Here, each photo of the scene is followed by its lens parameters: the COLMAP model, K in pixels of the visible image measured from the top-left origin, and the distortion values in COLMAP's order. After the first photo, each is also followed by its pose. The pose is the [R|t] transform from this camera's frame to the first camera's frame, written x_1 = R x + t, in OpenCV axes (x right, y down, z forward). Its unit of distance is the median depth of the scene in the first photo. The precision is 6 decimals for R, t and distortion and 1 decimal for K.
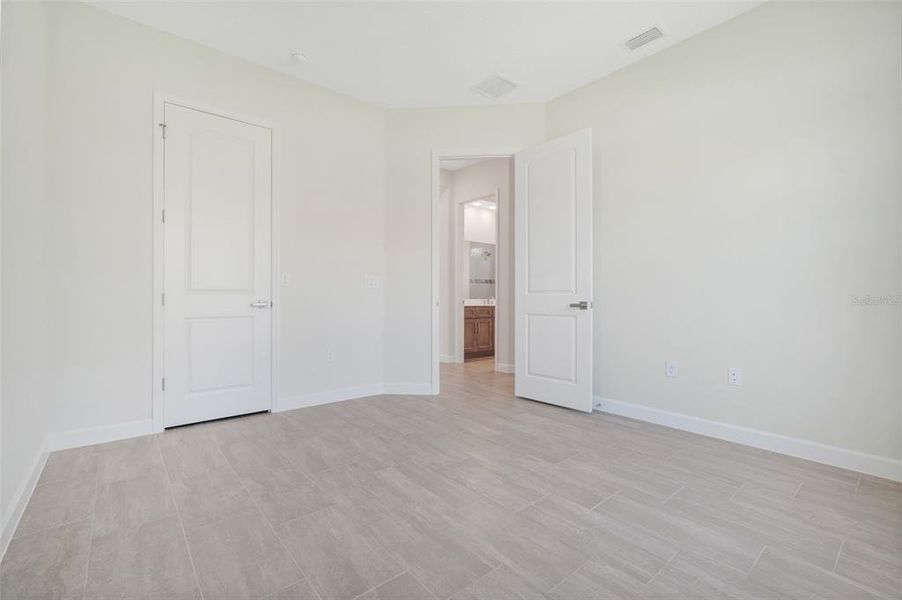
lens RADIAL K [[400.6, 0, 451.0], [0, 400.6, 300.0], [0, 0, 1]] dist [-0.001088, 0.000362]
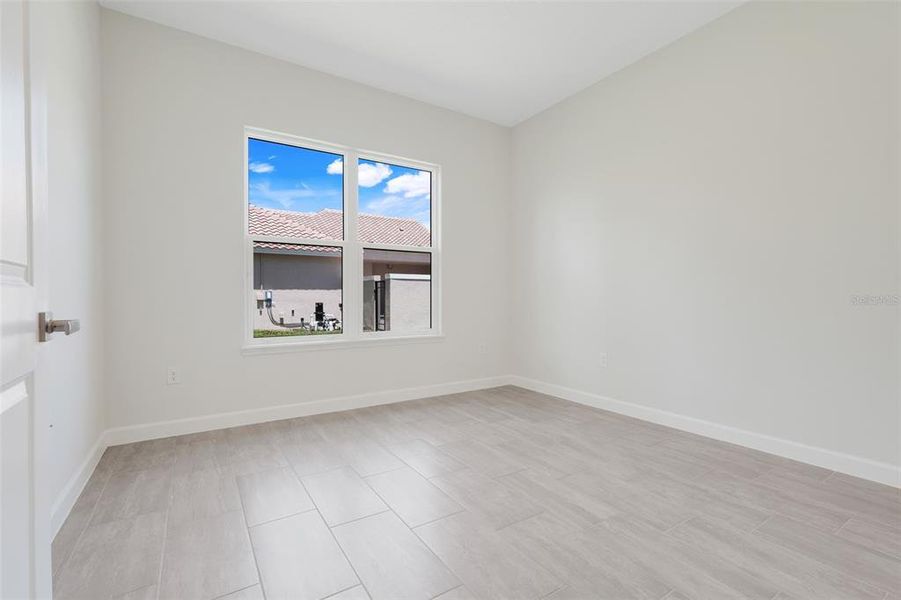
lens RADIAL K [[400.2, 0, 450.5], [0, 400.2, 300.0], [0, 0, 1]] dist [-0.001088, 0.000362]
pose [[-0.990525, -0.005533, 0.137220, 0.042322], [-0.004450, 0.999956, 0.008201, -0.010533], [-0.137259, 0.007513, -0.990507, 1.861672]]
